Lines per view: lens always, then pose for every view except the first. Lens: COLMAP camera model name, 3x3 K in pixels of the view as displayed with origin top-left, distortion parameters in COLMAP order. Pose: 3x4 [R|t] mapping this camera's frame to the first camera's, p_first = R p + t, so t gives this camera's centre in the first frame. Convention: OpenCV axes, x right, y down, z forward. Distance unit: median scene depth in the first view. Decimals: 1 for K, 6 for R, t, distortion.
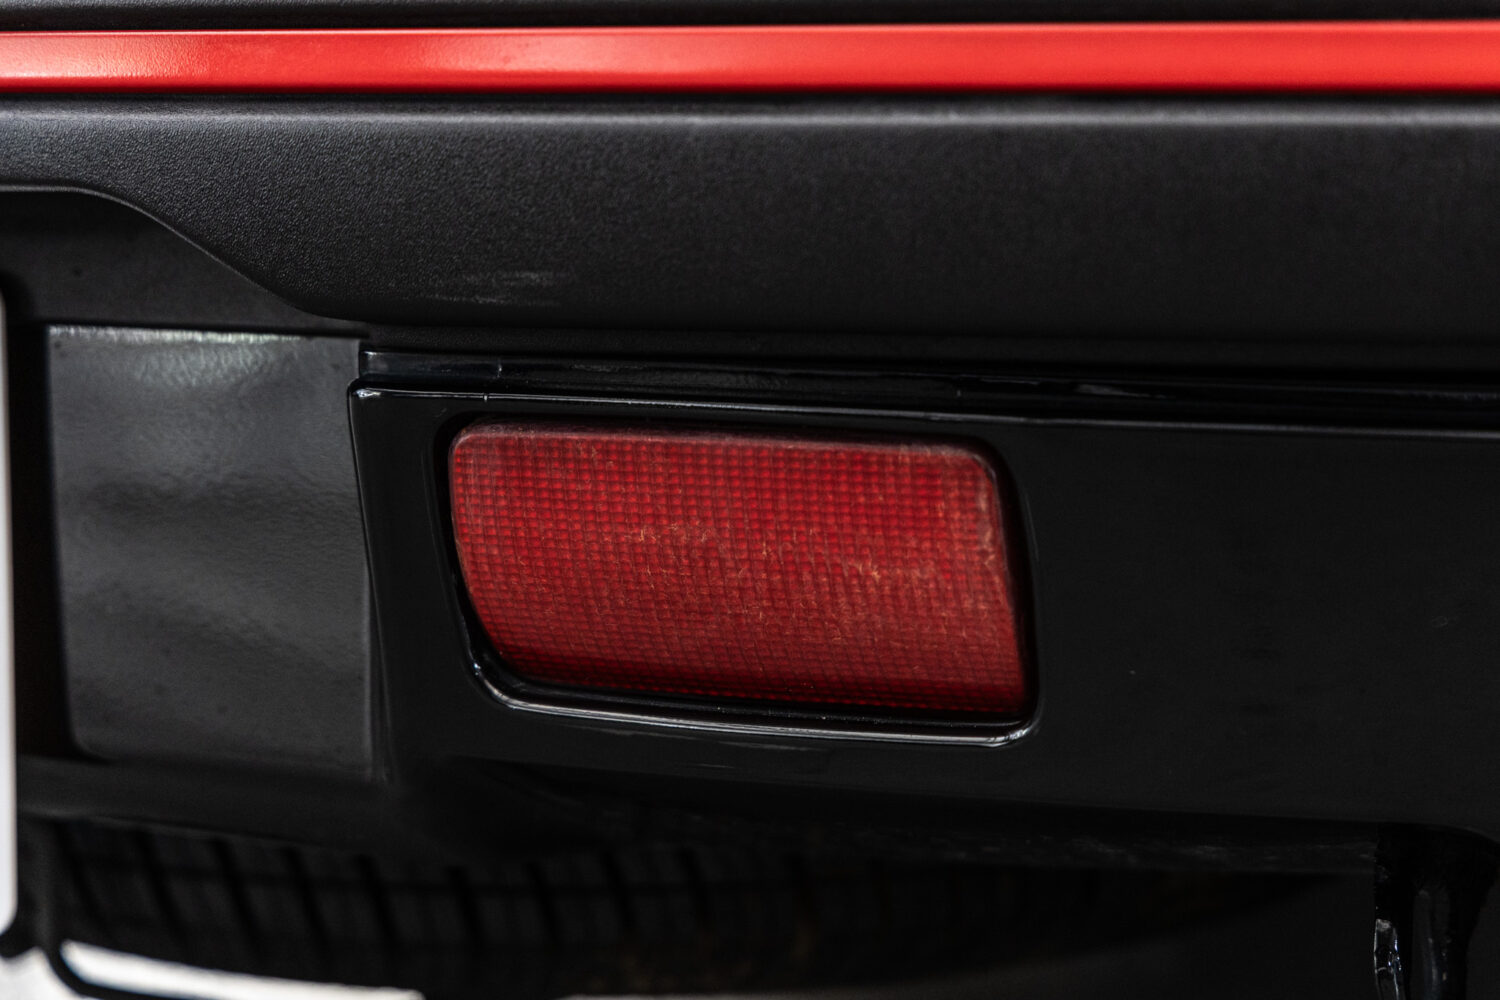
lens RADIAL K [[3756.1, 0, 750.0], [0, 3756.1, 500.0], [0, 0, 1]] dist [0.062453, -0.687593]
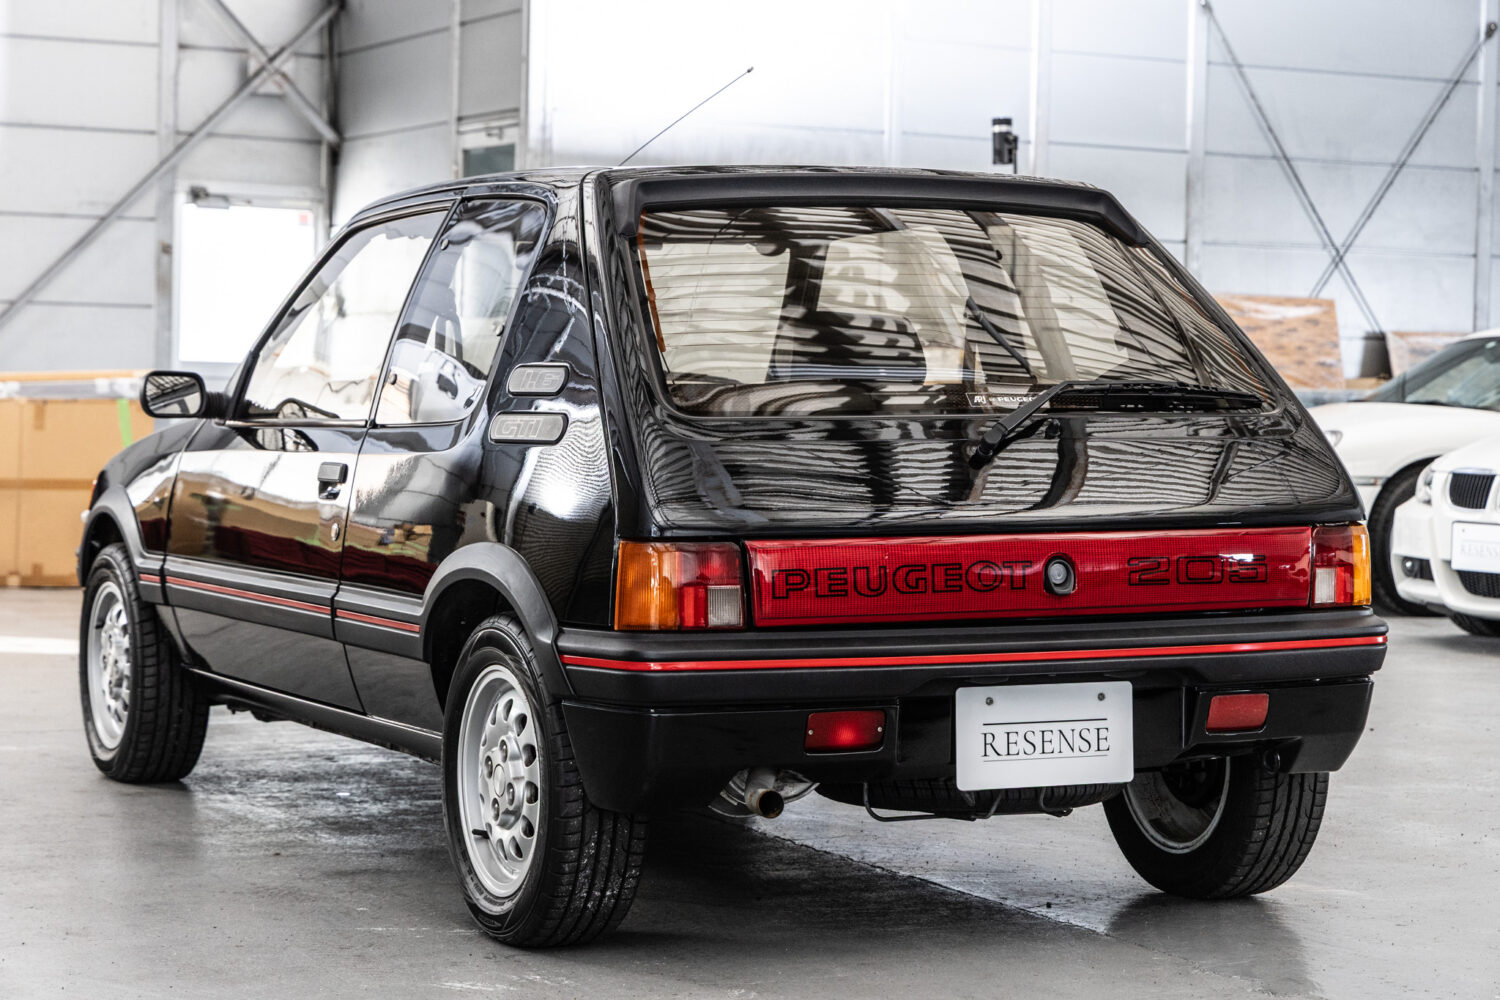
lens RADIAL K [[3359.2, 0, 750.0], [0, 3359.2, 500.0], [0, 0, 1]] dist [0.010195, -0.203433]
pose [[0.579352, -0.010370, 0.815011, -6.353230], [0.106024, 0.992382, -0.062740, -0.089526], [-0.808152, 0.122759, 0.576038, -2.267809]]
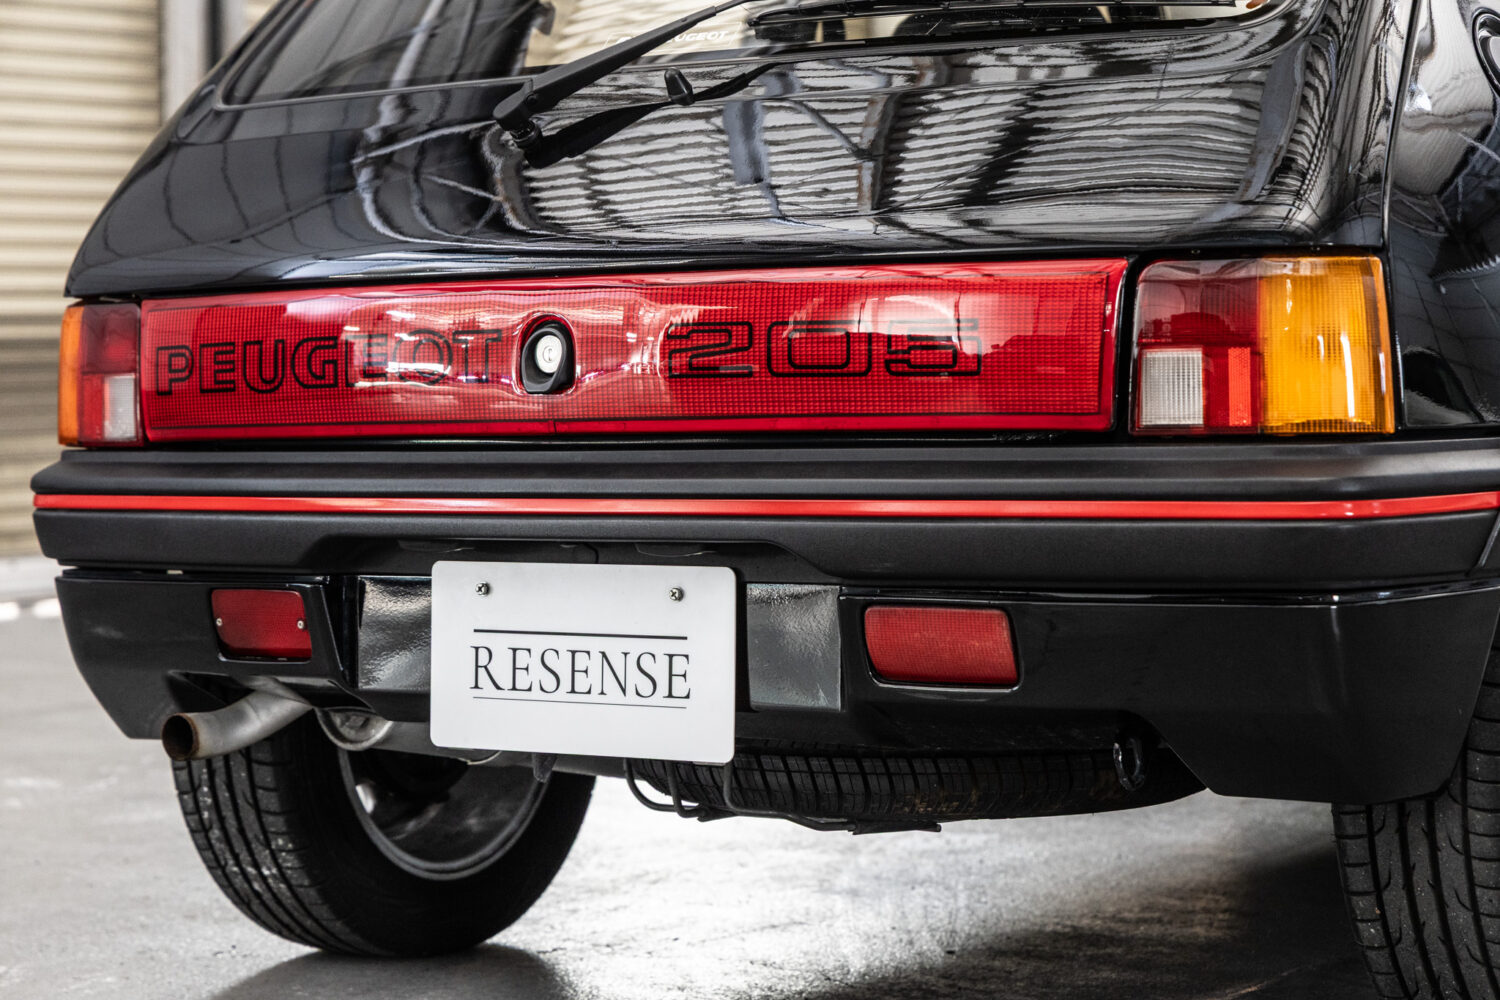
lens RADIAL K [[3756.1, 0, 750.0], [0, 3756.1, 500.0], [0, 0, 1]] dist [0.062453, -0.687593]
pose [[0.995354, 0.004119, -0.096199, 0.170117], [-0.014848, 0.993701, -0.111080, 0.300540], [0.095136, 0.111992, 0.989145, -2.796163]]
